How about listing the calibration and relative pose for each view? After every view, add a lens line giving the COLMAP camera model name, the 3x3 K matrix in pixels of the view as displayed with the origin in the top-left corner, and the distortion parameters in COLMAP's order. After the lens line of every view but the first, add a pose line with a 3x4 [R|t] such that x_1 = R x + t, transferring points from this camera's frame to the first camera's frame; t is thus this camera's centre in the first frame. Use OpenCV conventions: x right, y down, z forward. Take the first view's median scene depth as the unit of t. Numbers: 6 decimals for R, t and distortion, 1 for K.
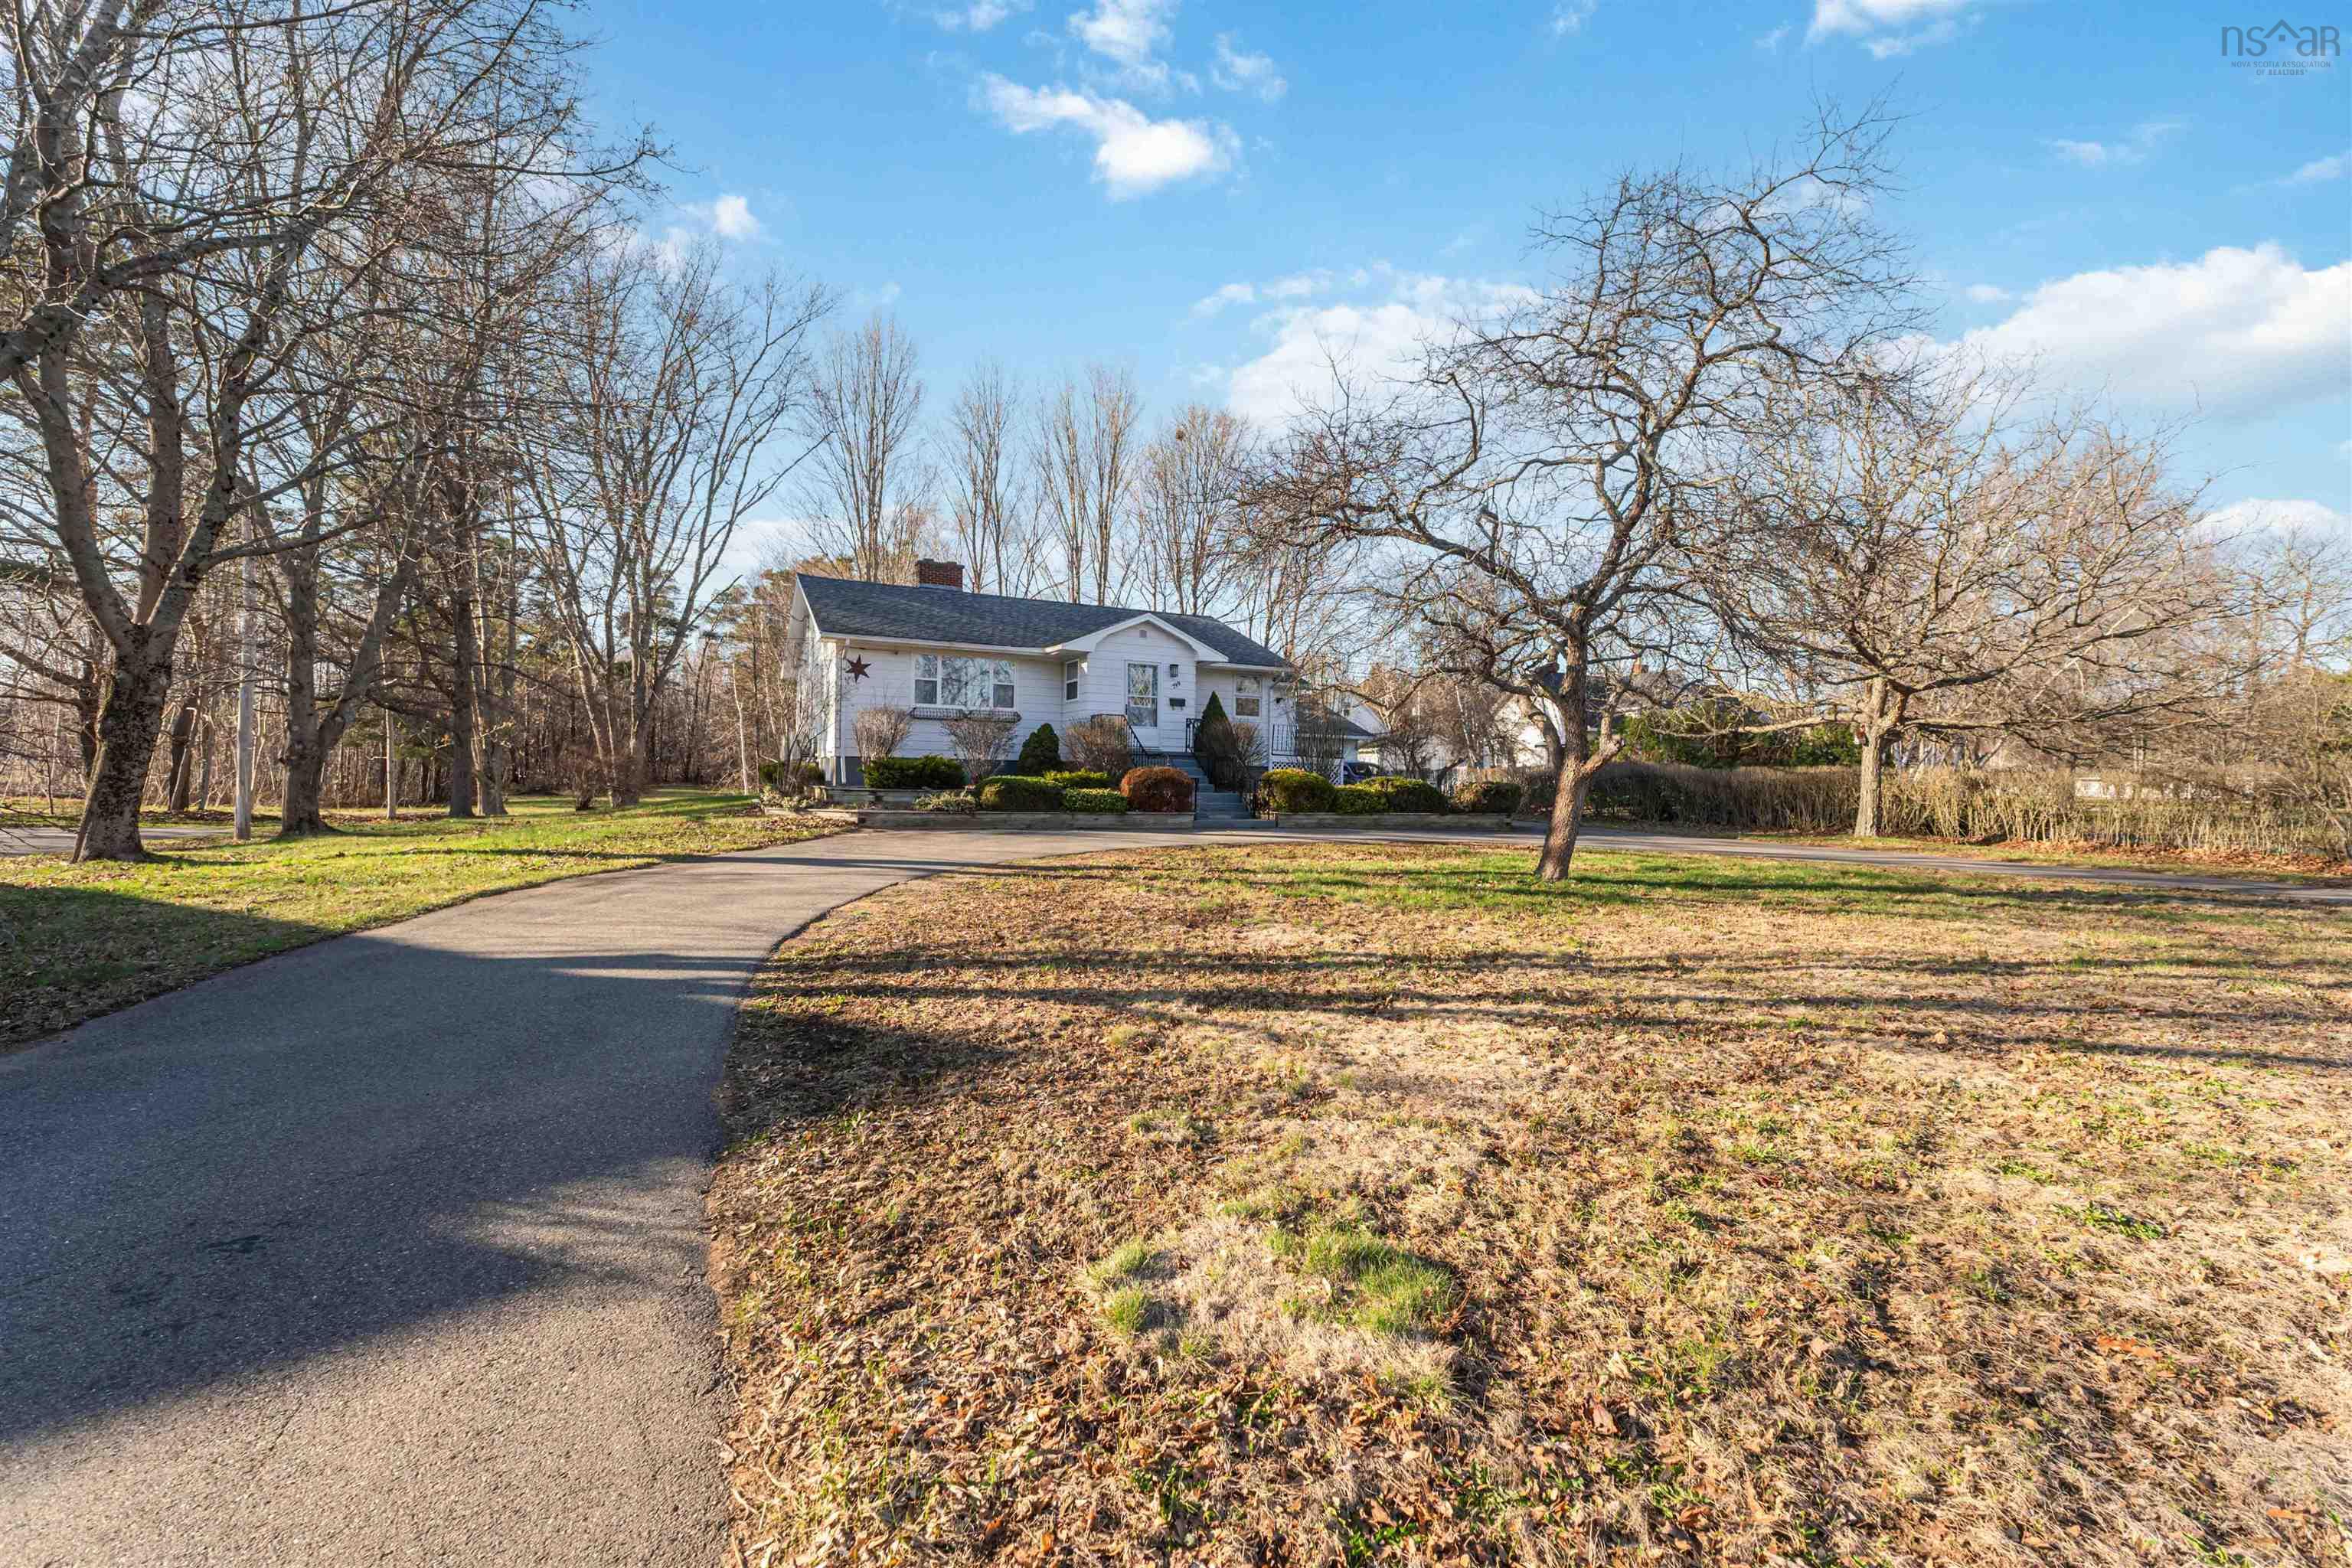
lens RADIAL K [[1003.9, 0, 1176.0], [0, 1003.9, 784.0], [0, 0, 1]] dist [-0.000452, -0.000016]
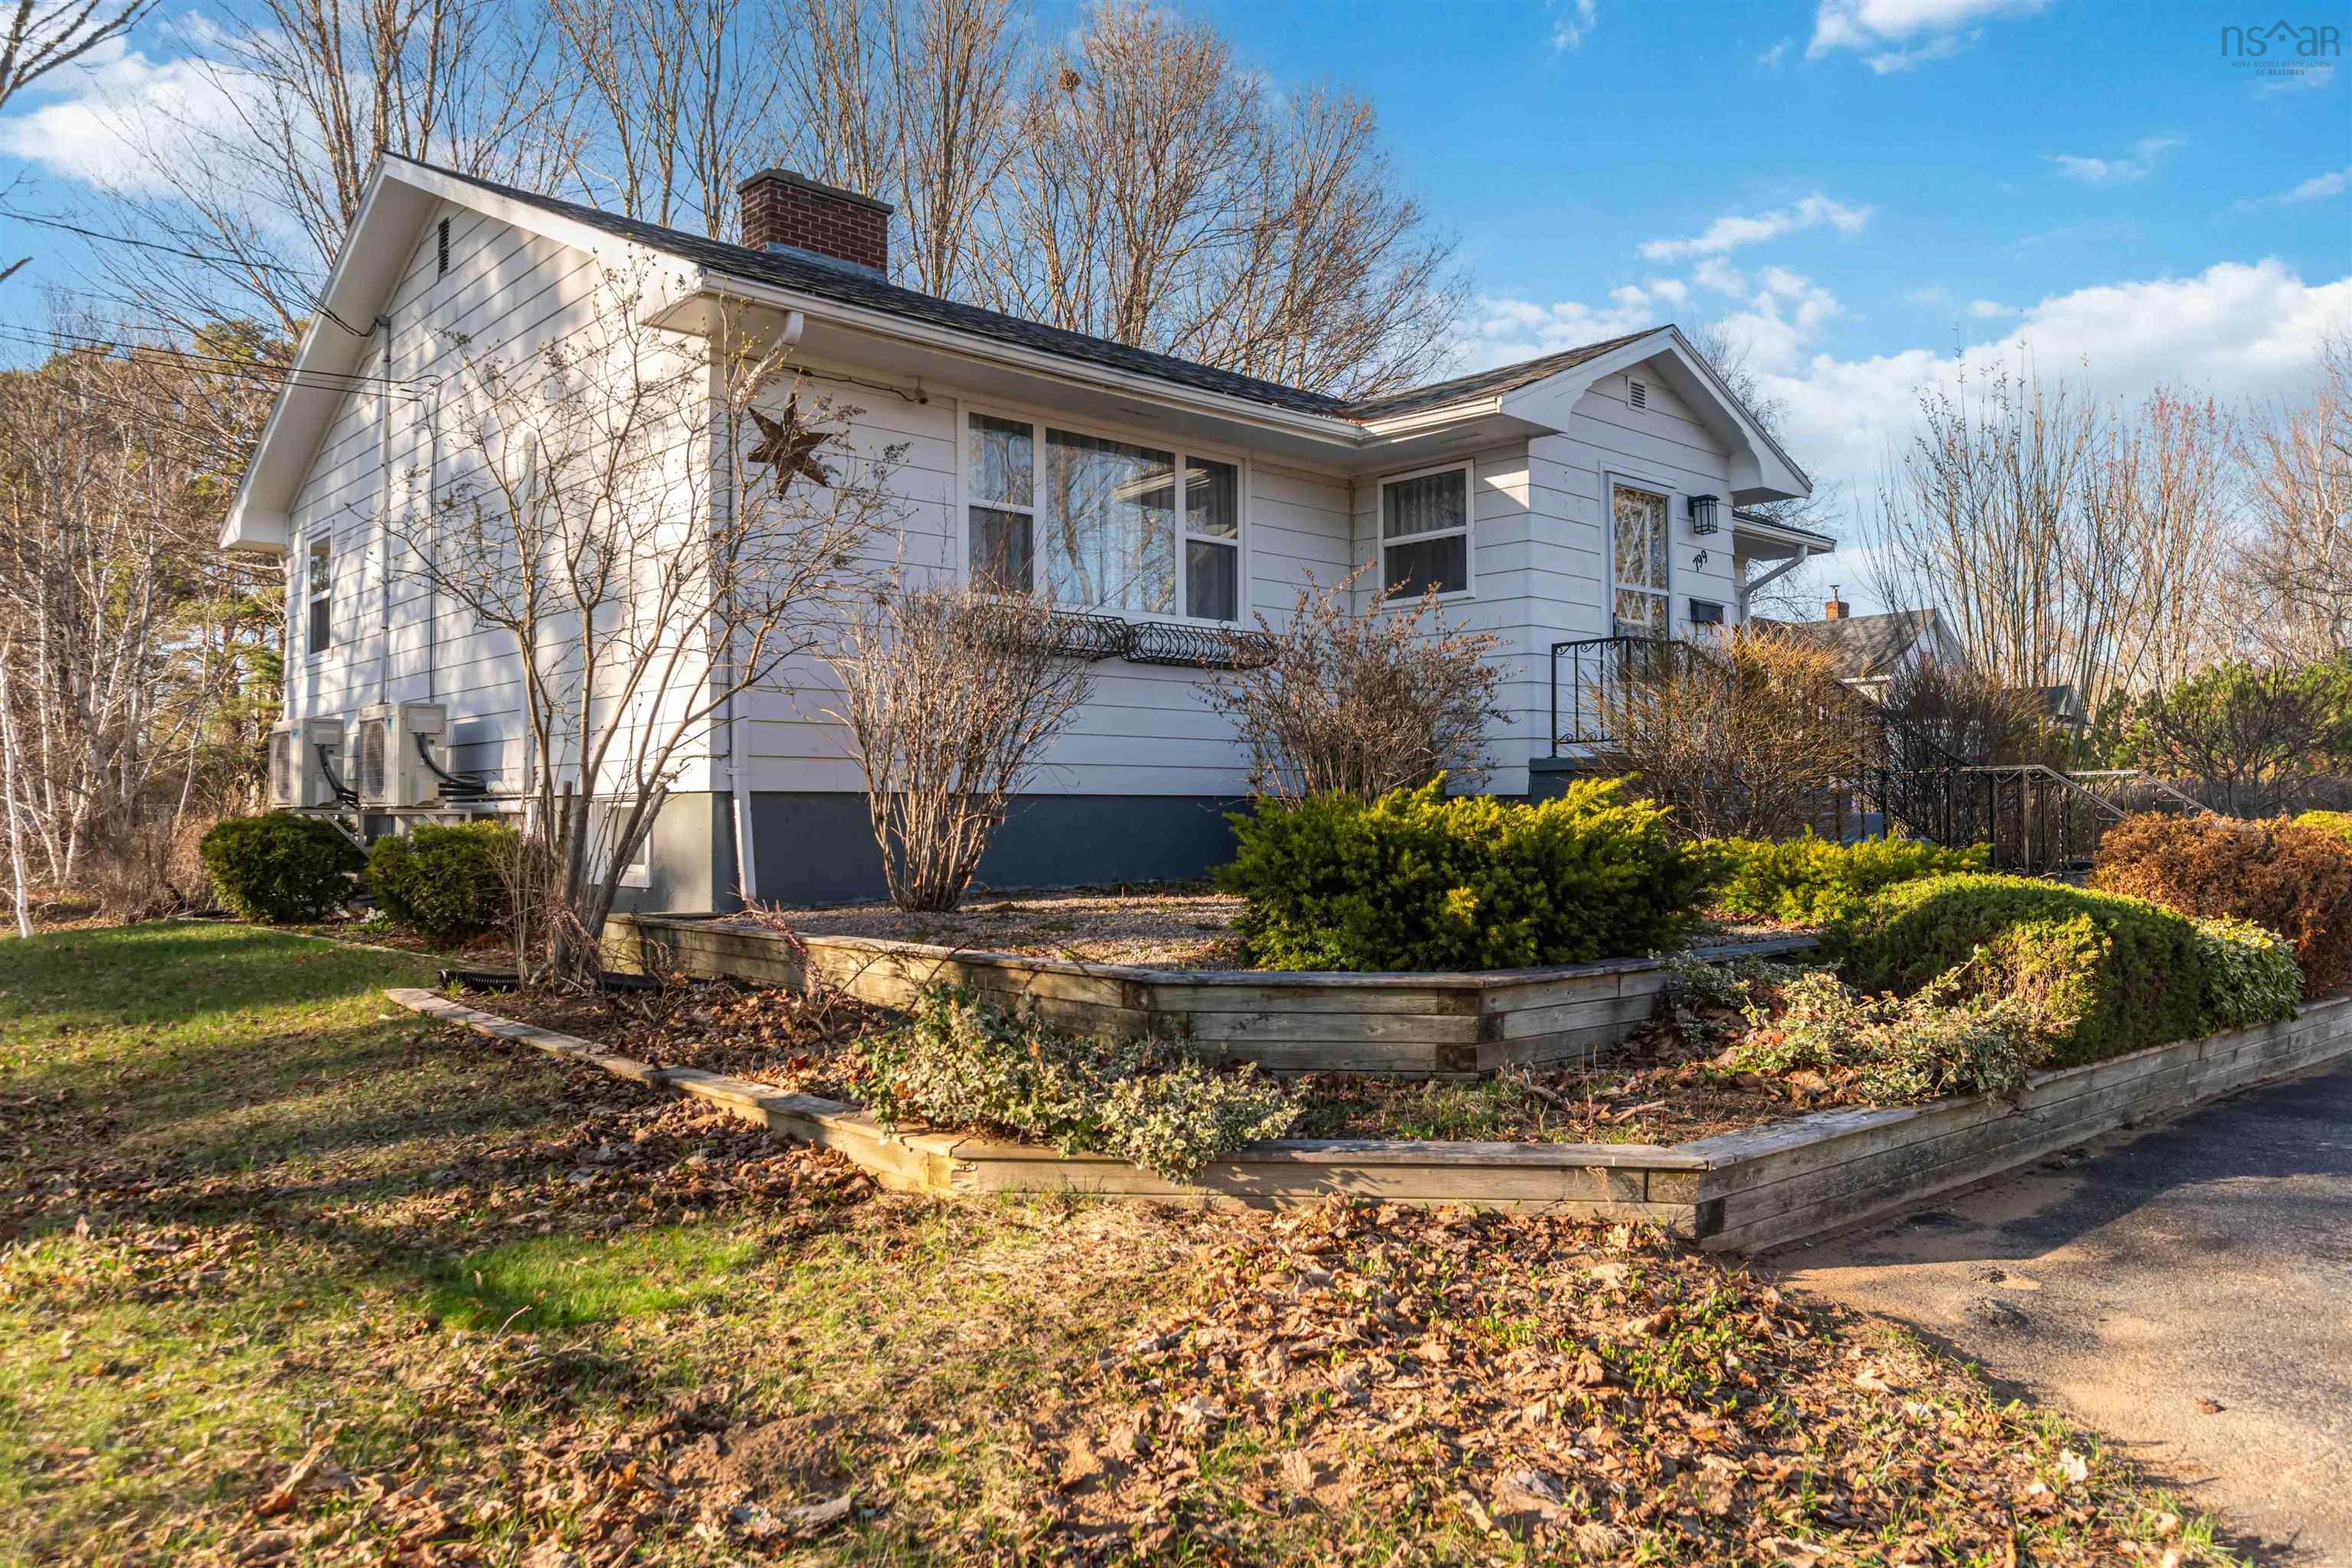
lens RADIAL K [[1691.5, 0, 1222.6], [0, 1691.5, 754.7], [0, 0, 1]] dist [0.003821, -0.001727]
pose [[0.960755, -0.009315, 0.277243, -0.306870], [0.020314, 0.999115, -0.036828, -0.017591], [-0.276655, 0.041015, 0.960094, 0.518115]]
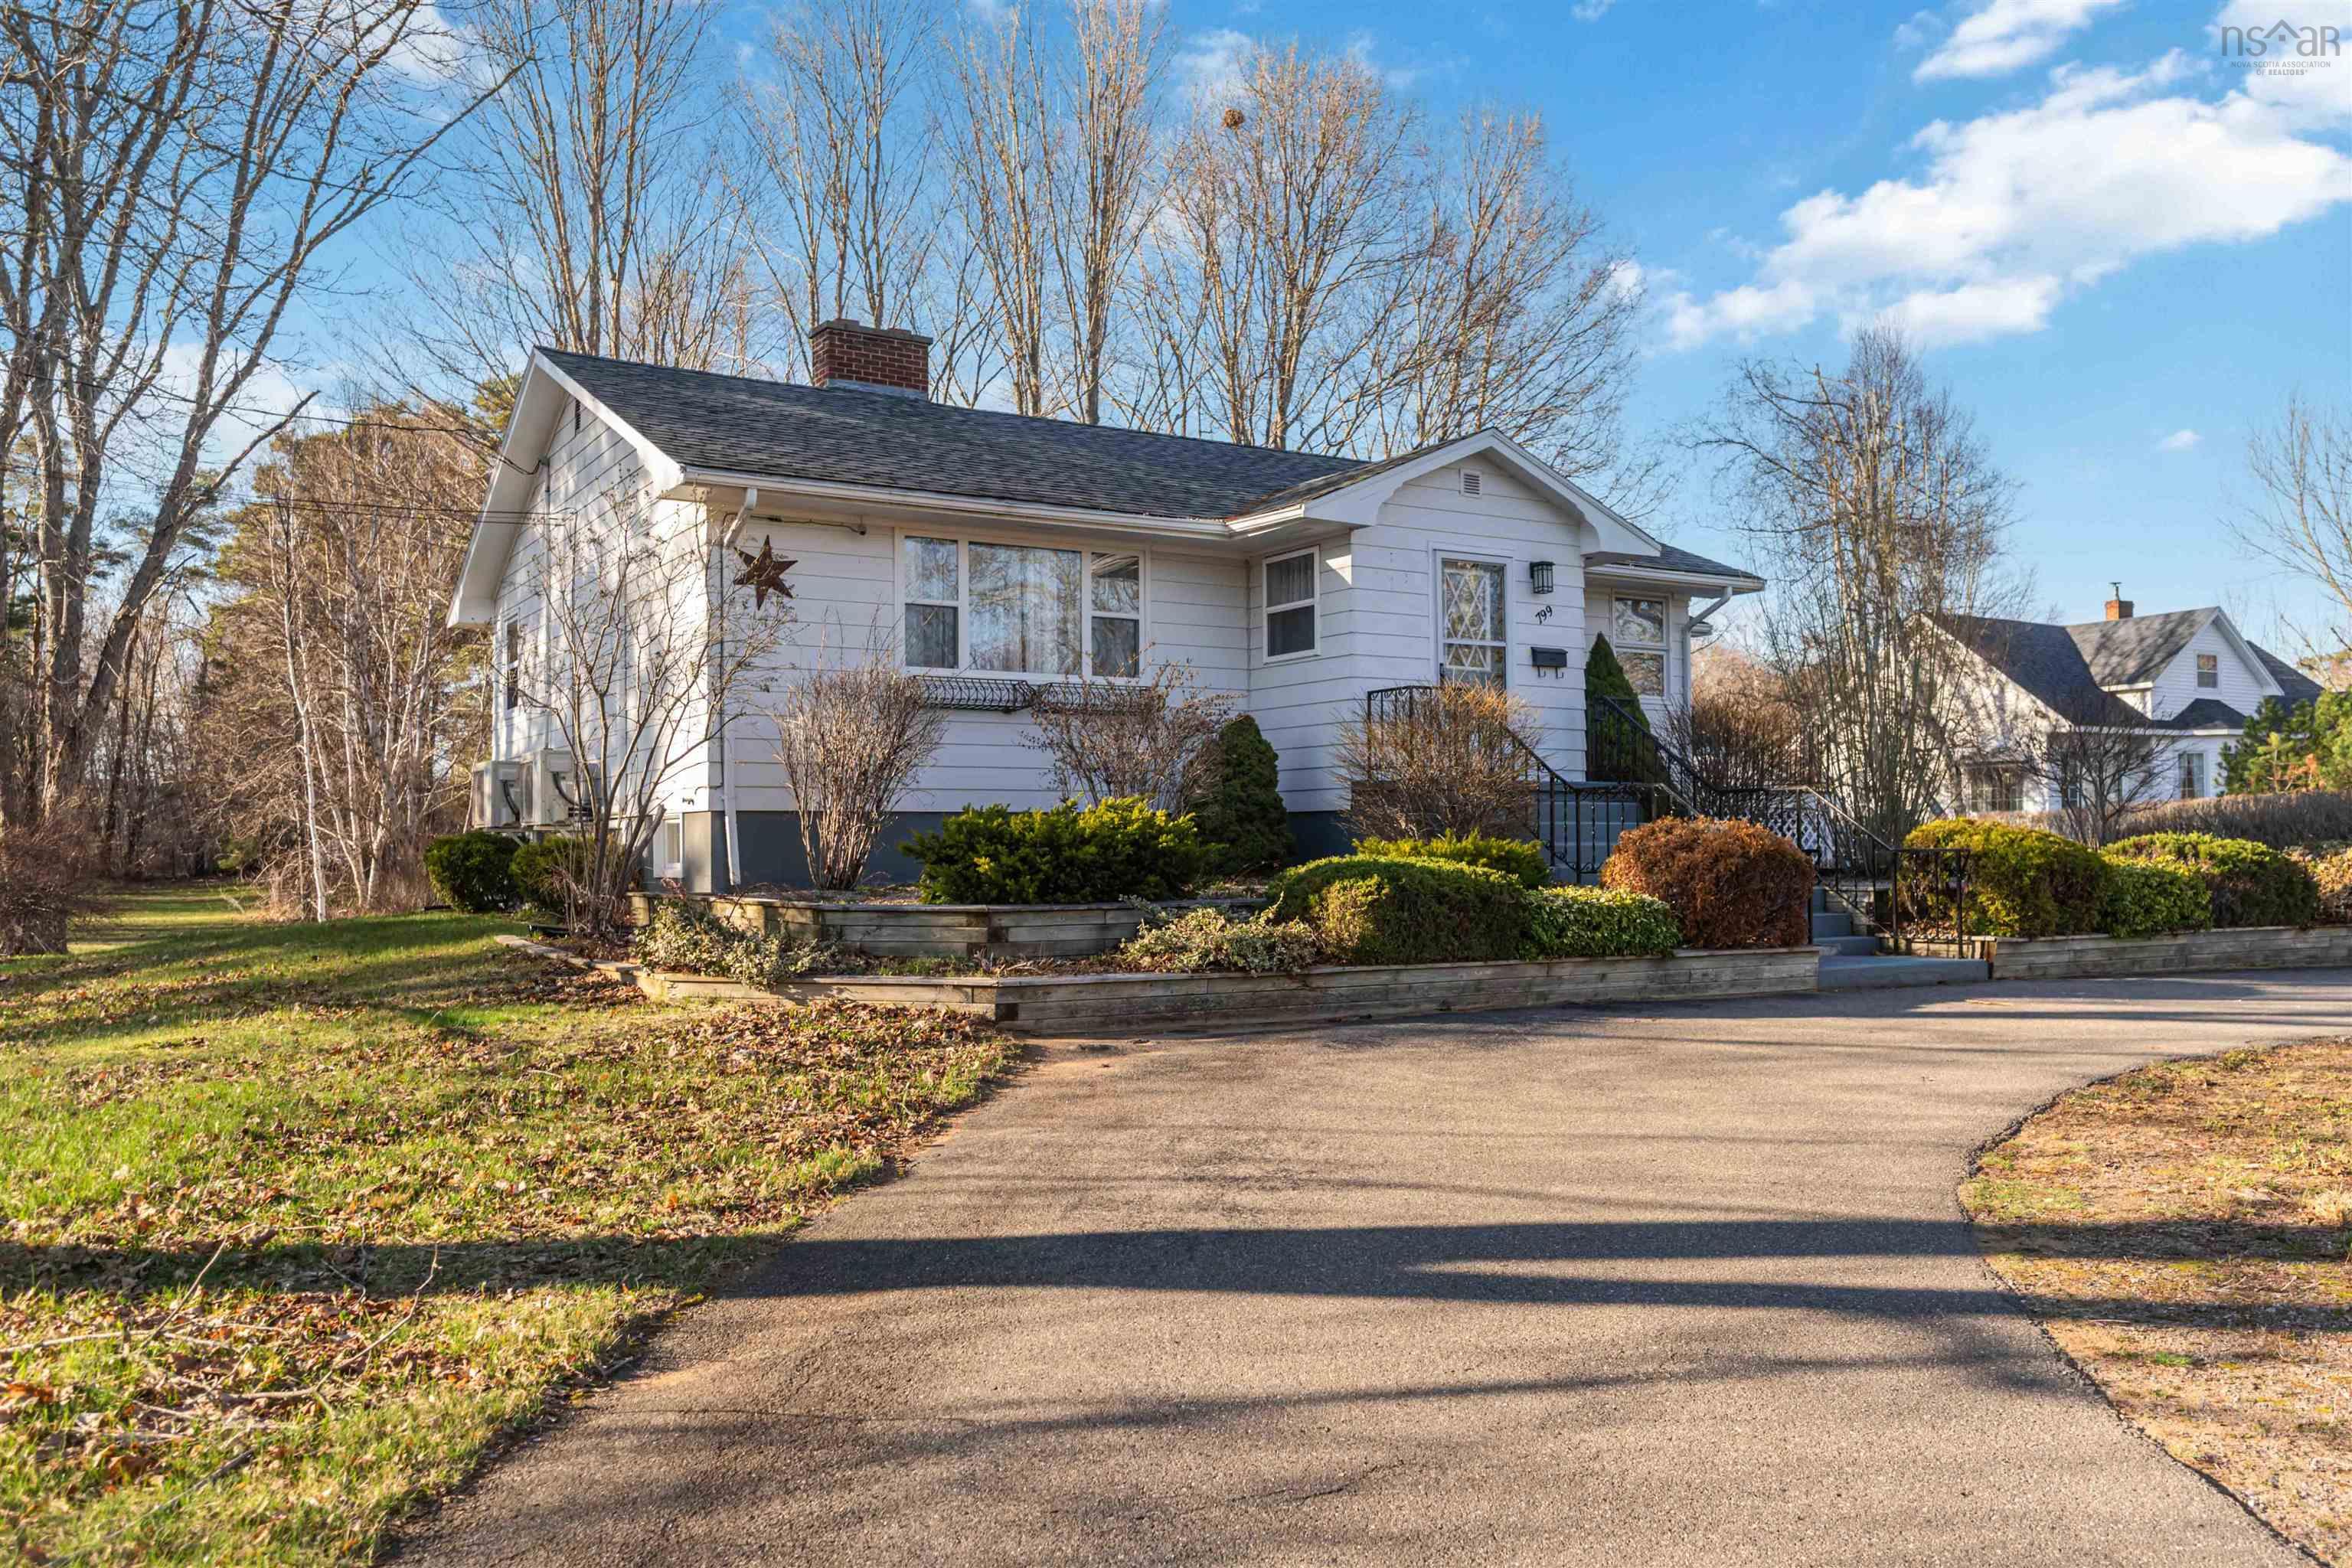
lens RADIAL K [[1877.1, 0, 1176.0], [0, 1877.1, 784.0], [0, 0, 1]] dist [-0.001795, -0.004324]
pose [[0.996425, -0.020409, 0.081984, -0.207851], [0.023537, 0.999024, -0.037375, -0.007577], [-0.081141, 0.039171, 0.995933, 0.280449]]
